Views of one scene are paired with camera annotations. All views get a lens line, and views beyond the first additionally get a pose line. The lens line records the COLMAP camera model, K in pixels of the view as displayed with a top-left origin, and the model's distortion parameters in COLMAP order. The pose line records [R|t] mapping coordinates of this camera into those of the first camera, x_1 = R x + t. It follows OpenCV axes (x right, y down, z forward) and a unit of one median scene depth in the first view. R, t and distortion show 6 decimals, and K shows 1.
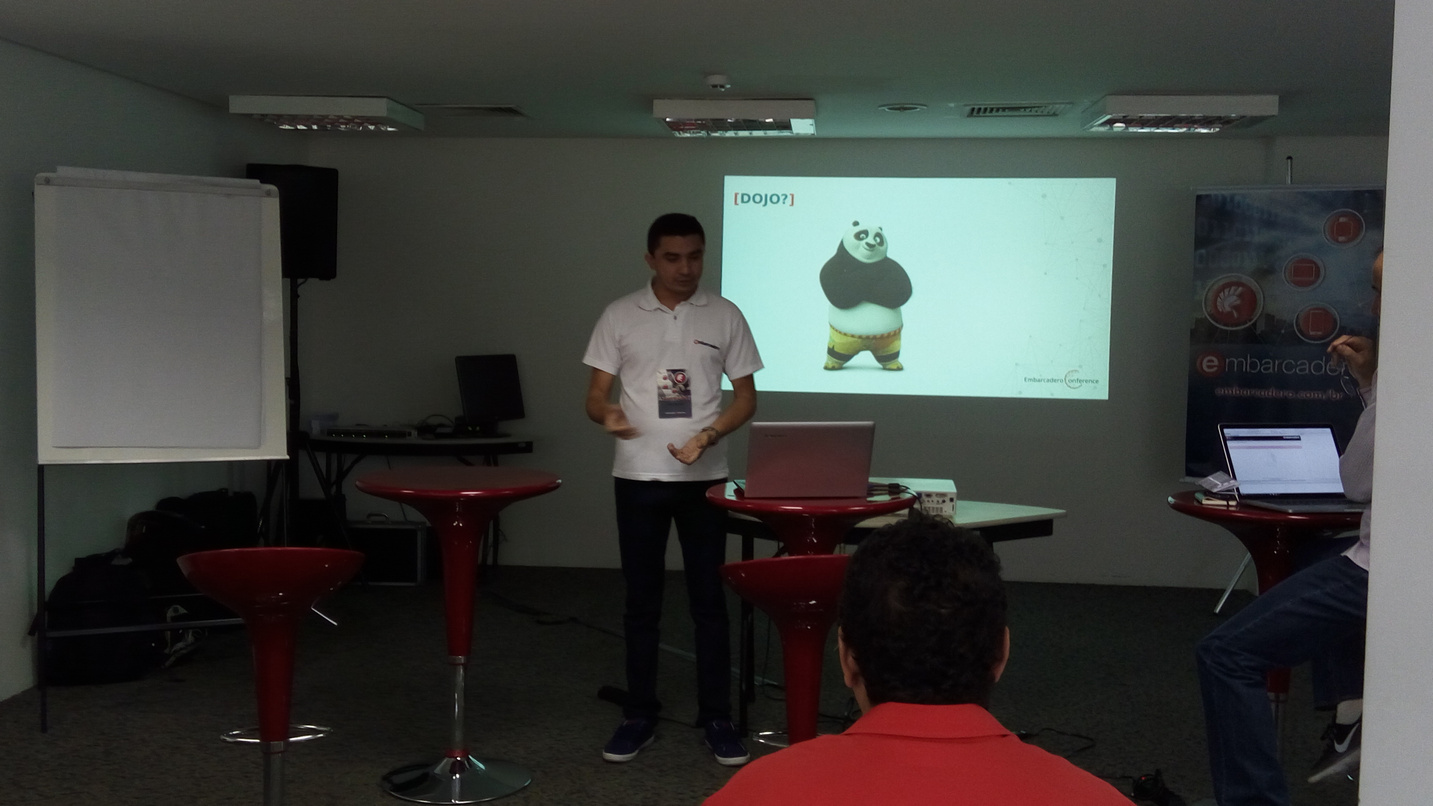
lens RADIAL K [[1488.2, 0, 728.6], [0, 1488.2, 403.6], [0, 0, 1]] dist [0.079173, -0.020627]
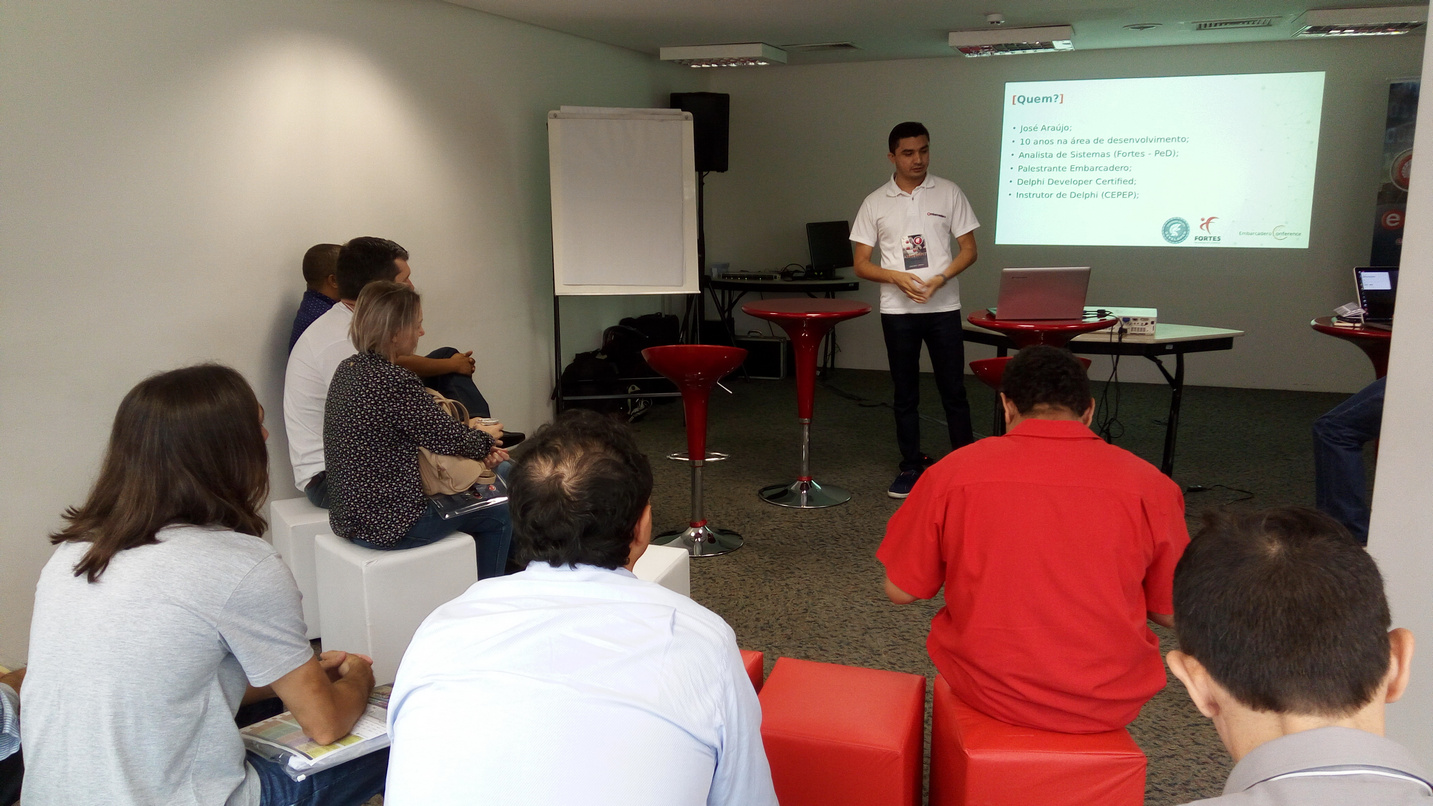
lens RADIAL K [[1112.5, 0, 717.1], [0, 1112.5, 406.4], [0, 0, 1]] dist [0.126270, -0.183959]
pose [[0.965552, 0.030748, -0.258389, 0.025230], [0.004281, 0.990983, 0.133921, -0.001436], [0.260177, -0.130413, 0.956713, -0.112651]]
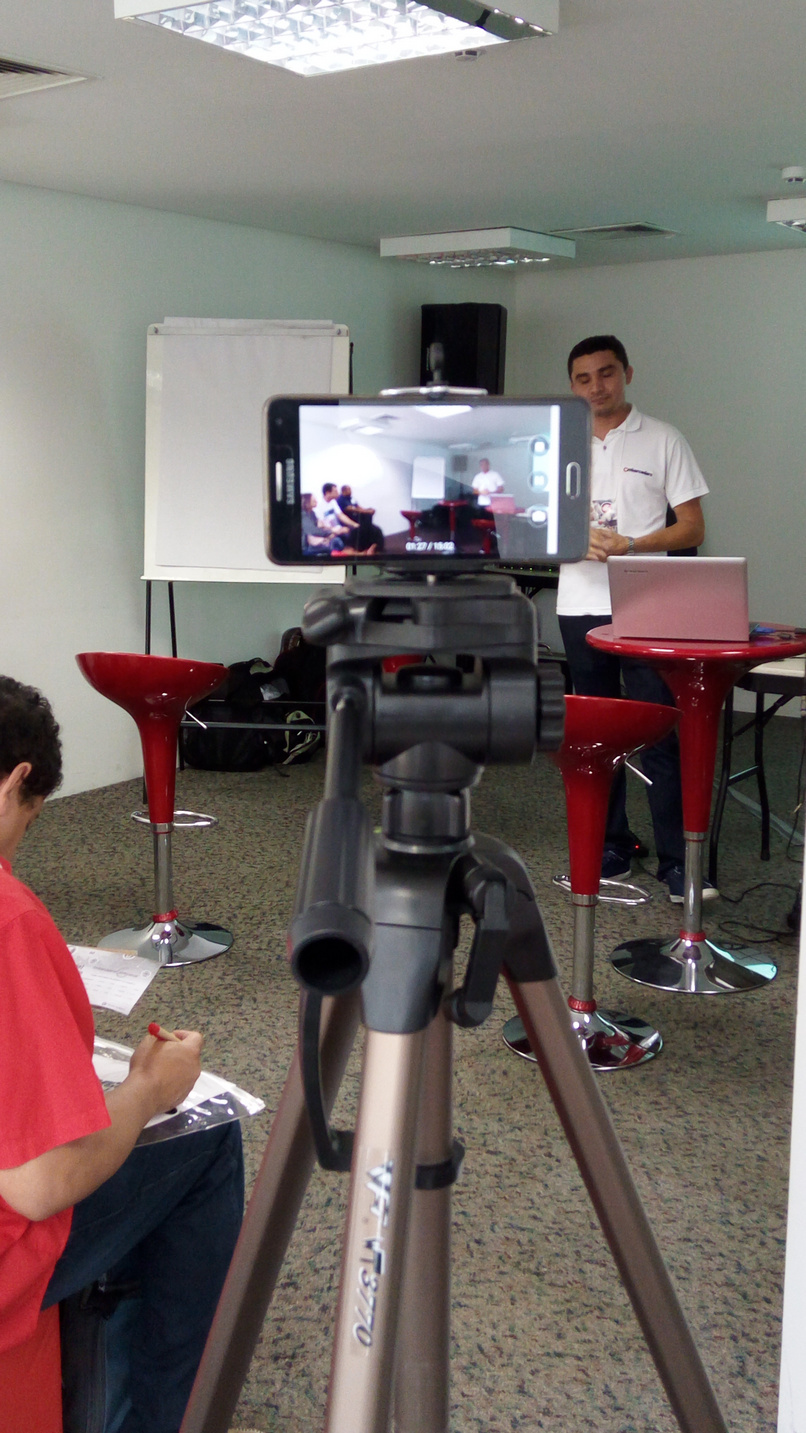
lens RADIAL K [[1488.2, 0, 403.0], [0, 1488.2, 716.5], [0, 0, 1]] dist [0.079173, -0.020627]
pose [[0.872323, 0.074612, -0.483204, 0.247127], [-0.018757, 0.992667, 0.119416, 0.002878], [0.488571, -0.095106, 0.867326, 0.069038]]
